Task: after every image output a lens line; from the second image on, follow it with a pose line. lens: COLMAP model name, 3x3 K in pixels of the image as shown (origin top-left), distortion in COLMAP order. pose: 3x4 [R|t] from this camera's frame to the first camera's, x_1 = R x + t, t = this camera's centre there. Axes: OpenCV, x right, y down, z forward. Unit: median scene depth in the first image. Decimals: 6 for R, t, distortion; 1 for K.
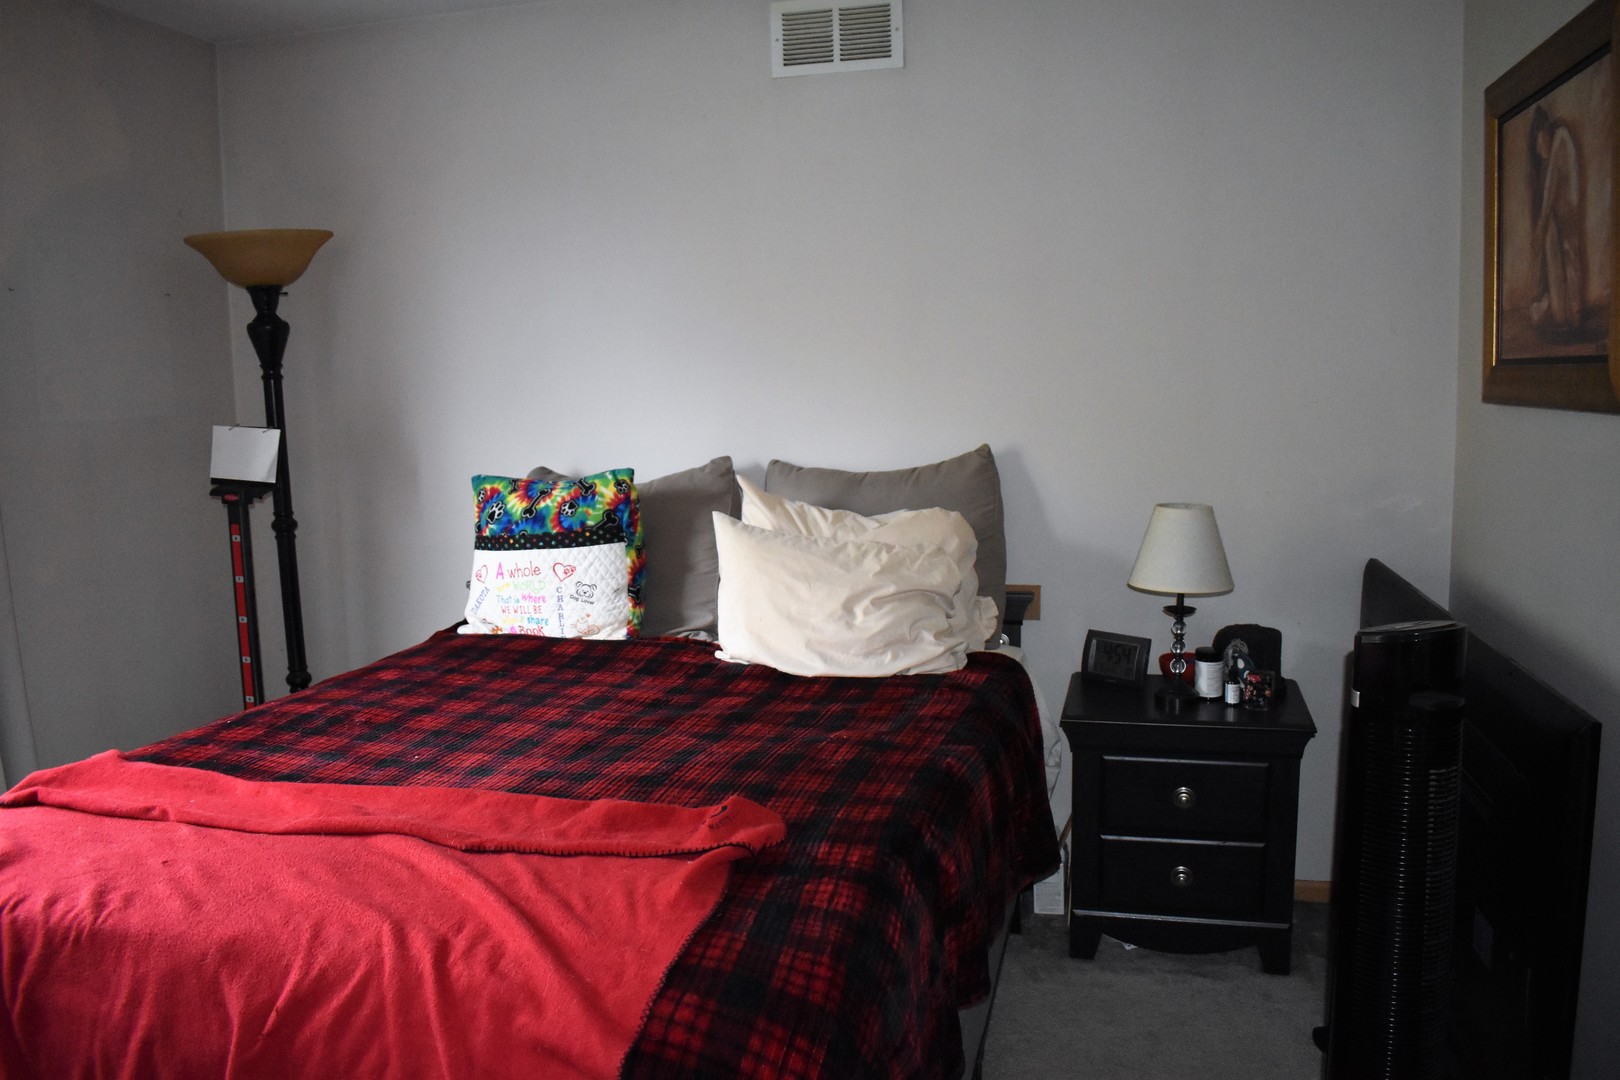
lens RADIAL K [[1263.4, 0, 810.0], [0, 1263.4, 540.0], [0, 0, 1]] dist [-0.095472, 0.001773]
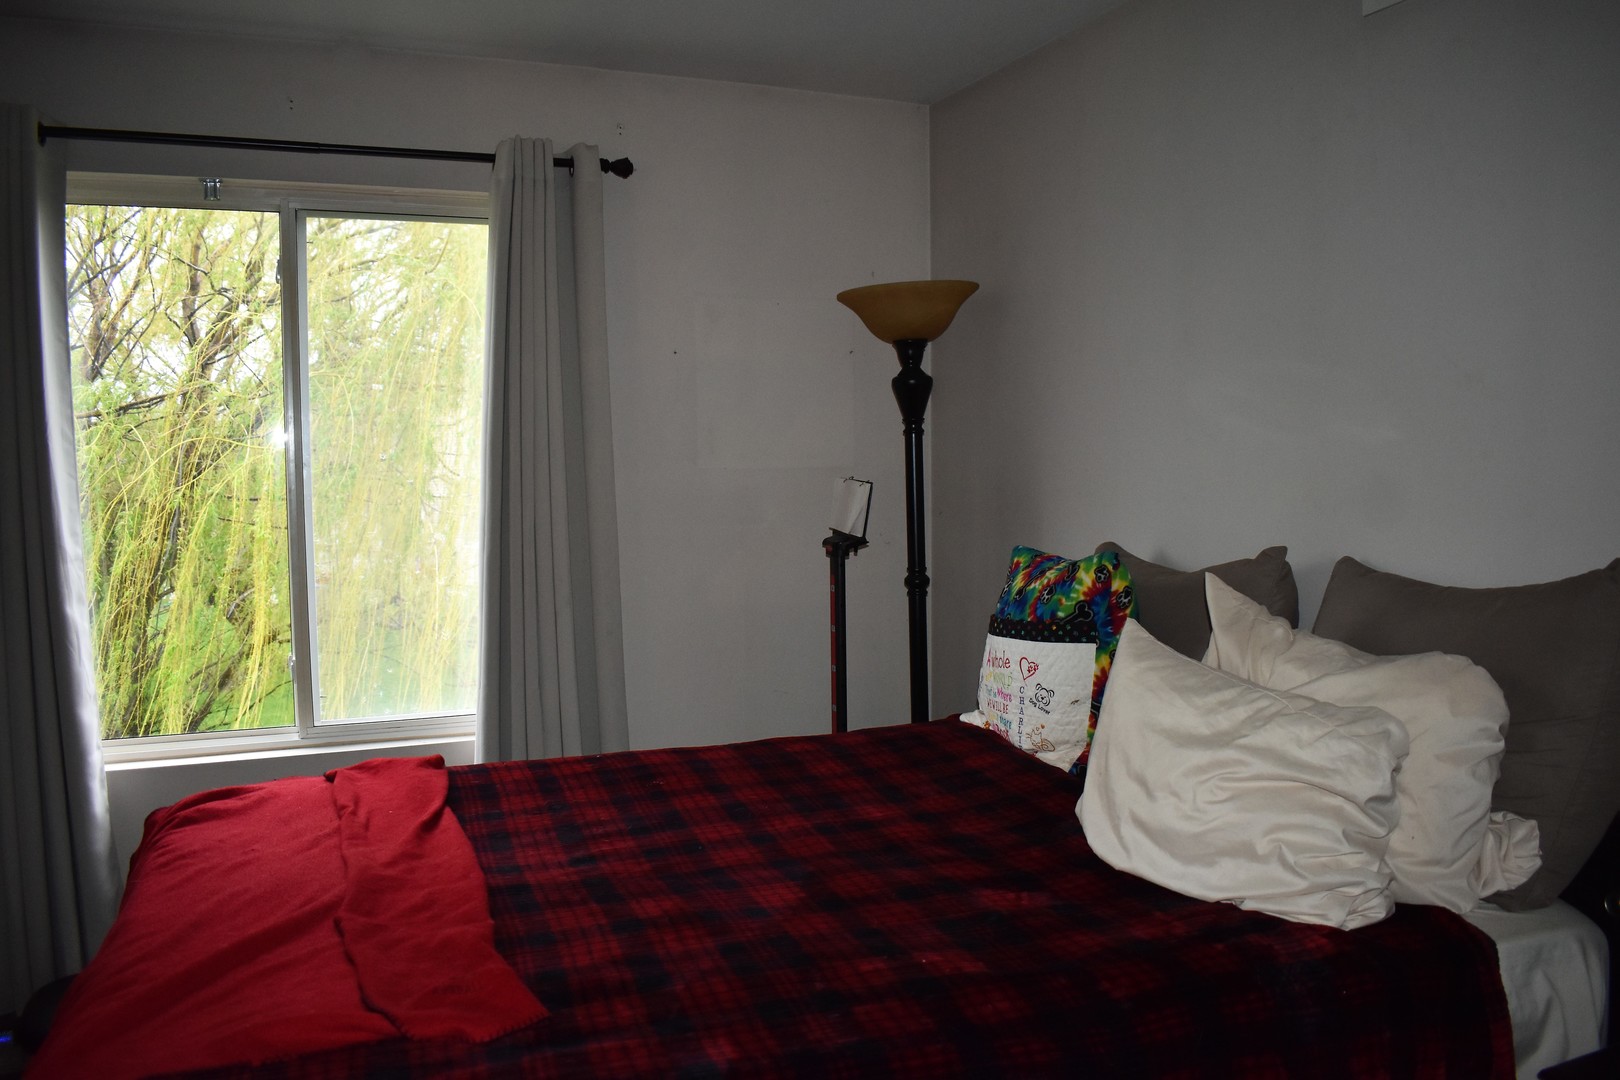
lens RADIAL K [[1263.4, 0, 810.0], [0, 1263.4, 540.0], [0, 0, 1]] dist [-0.095472, 0.001773]
pose [[0.586609, 0.070775, -0.806772, 0.381923], [-0.105297, 0.994384, 0.010672, -0.052888], [0.802996, 0.078690, 0.590766, 0.385229]]
